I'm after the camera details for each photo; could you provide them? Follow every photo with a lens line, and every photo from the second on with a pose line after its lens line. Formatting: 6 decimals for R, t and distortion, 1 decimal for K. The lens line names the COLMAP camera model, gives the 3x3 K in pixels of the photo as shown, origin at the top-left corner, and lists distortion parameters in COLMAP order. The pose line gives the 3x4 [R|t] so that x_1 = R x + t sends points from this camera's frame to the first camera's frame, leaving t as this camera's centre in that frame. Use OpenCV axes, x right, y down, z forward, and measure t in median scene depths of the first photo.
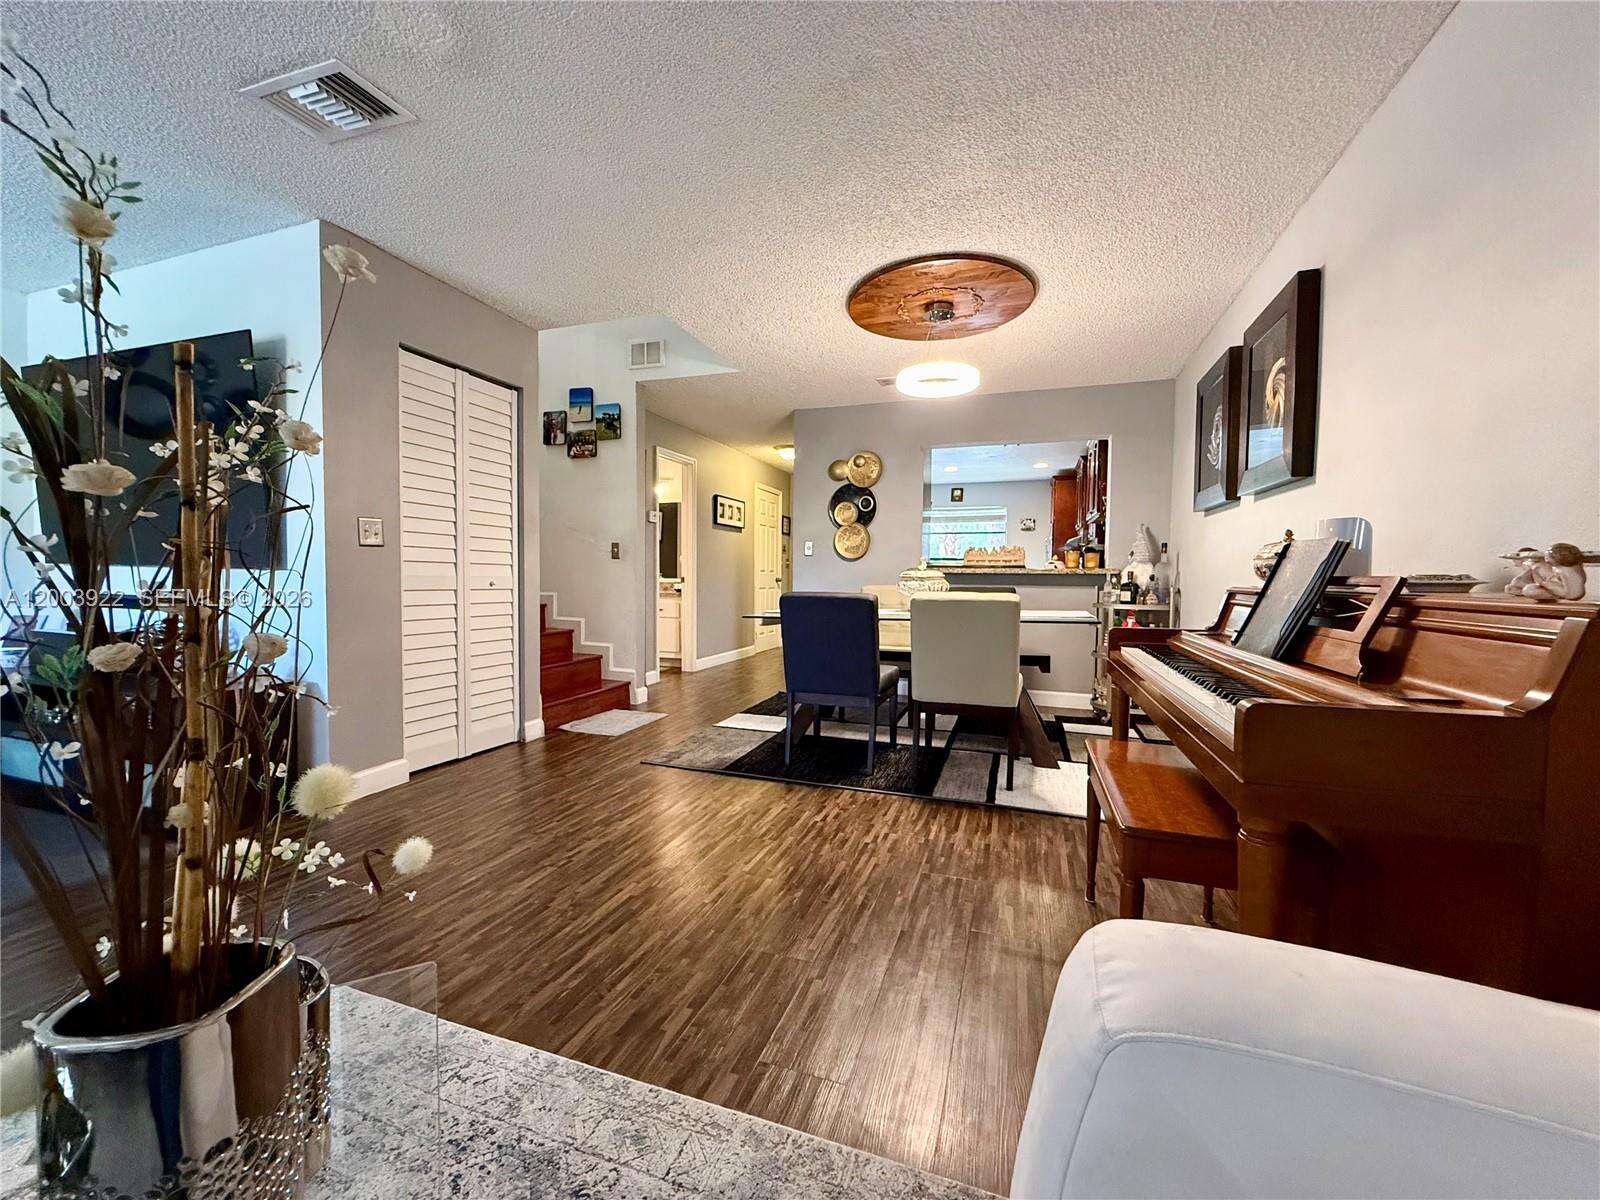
lens RADIAL K [[636.8, 0, 804.8], [0, 636.8, 598.0], [0, 0, 1]] dist [-0.000353, -0.000159]
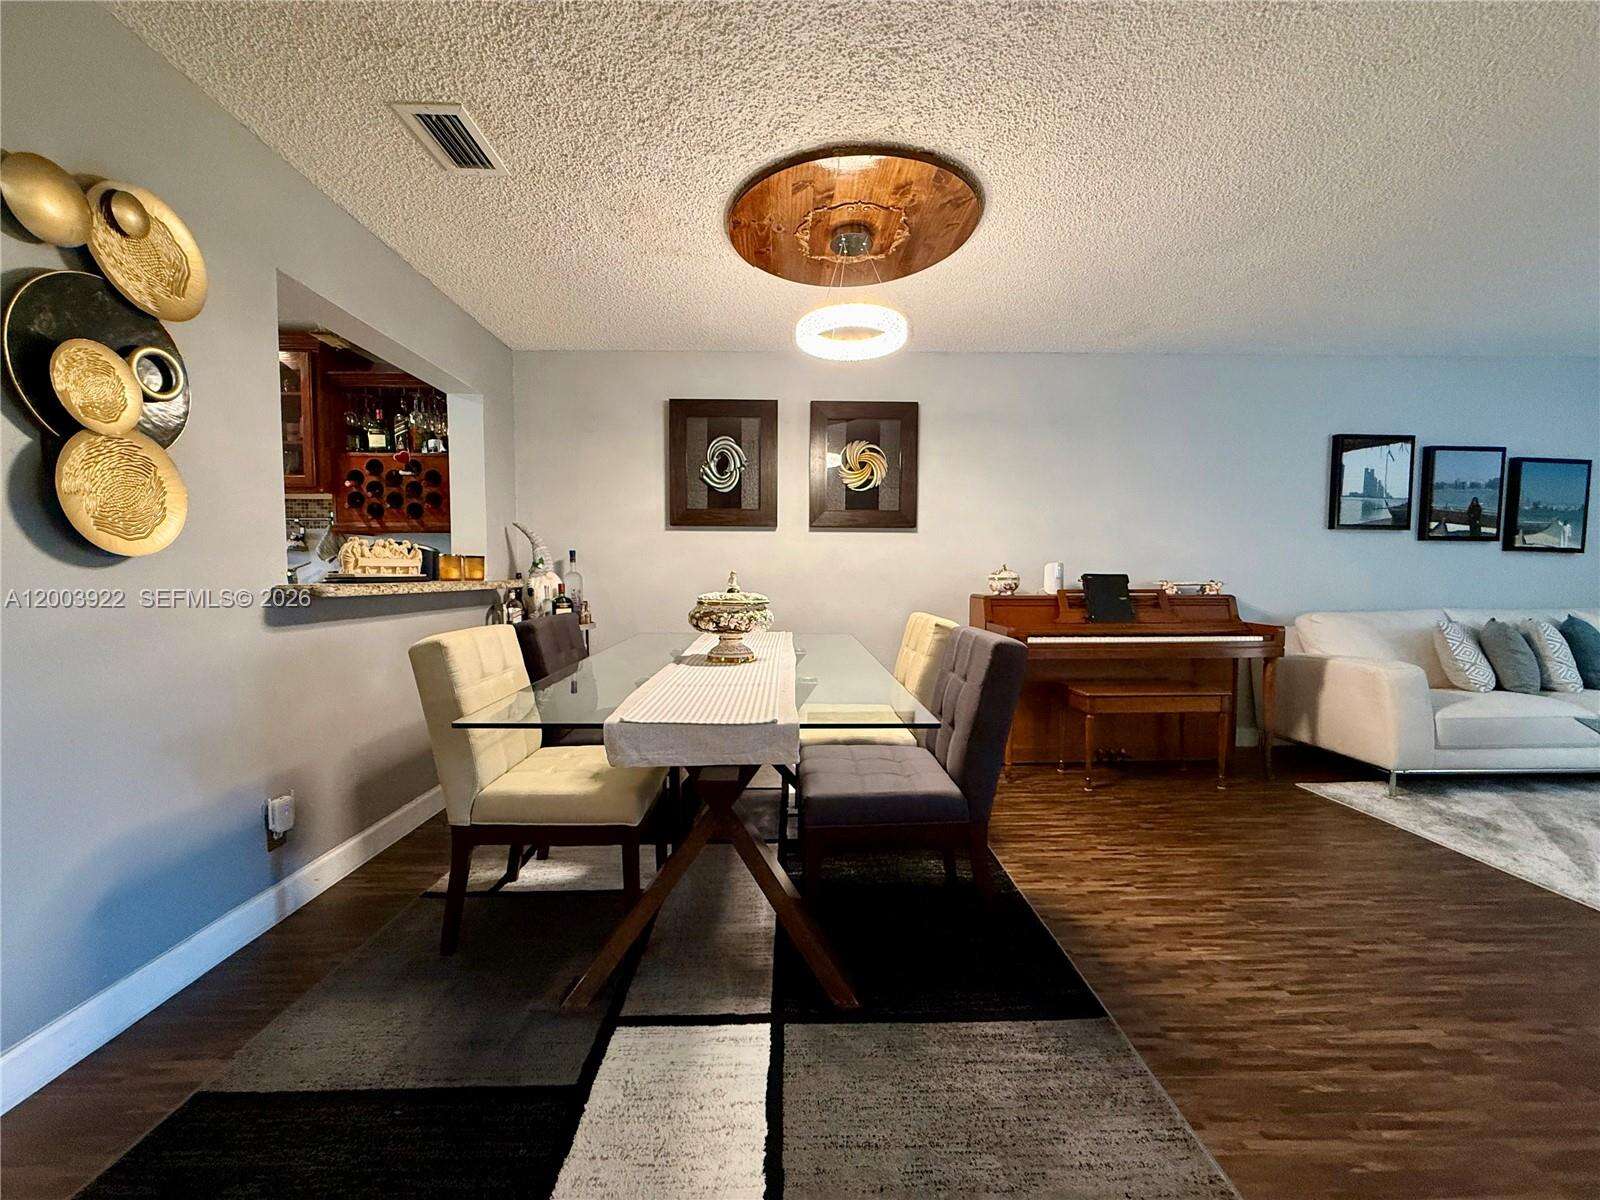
lens RADIAL K [[636.8, 0, 795.8], [0, 636.8, 603.9], [0, 0, 1]] dist [-0.000353, -0.000159]
pose [[-0.354010, -0.053382, 0.933717, -0.631571], [0.030523, 0.997178, 0.068583, -0.111768], [-0.934743, 0.052779, -0.351382, 1.797561]]
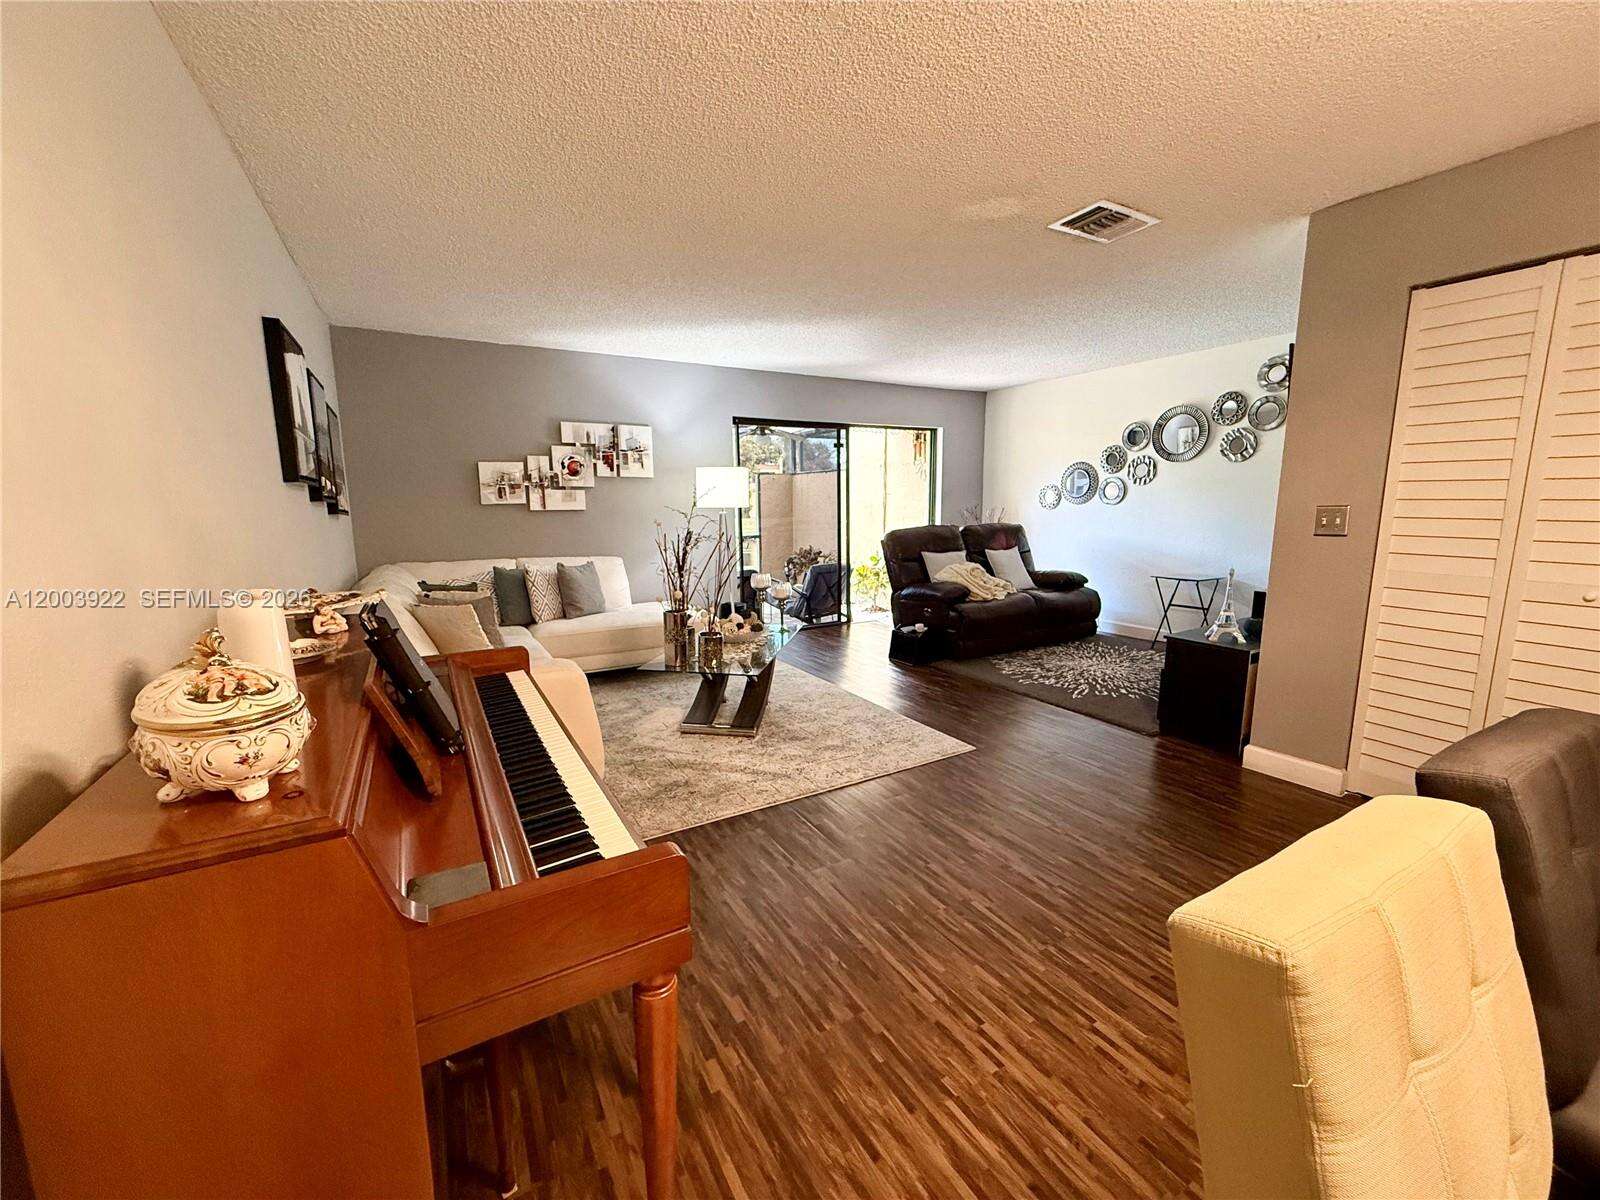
lens RADIAL K [[636.8, 0, 799.1], [0, 636.8, 605.3], [0, 0, 1]] dist [-0.000353, -0.000159]
pose [[-0.652563, 0.126002, -0.747185, 0.642096], [-0.019084, 0.983032, 0.182441, -0.158110], [0.757495, 0.133313, -0.639085, 1.178294]]
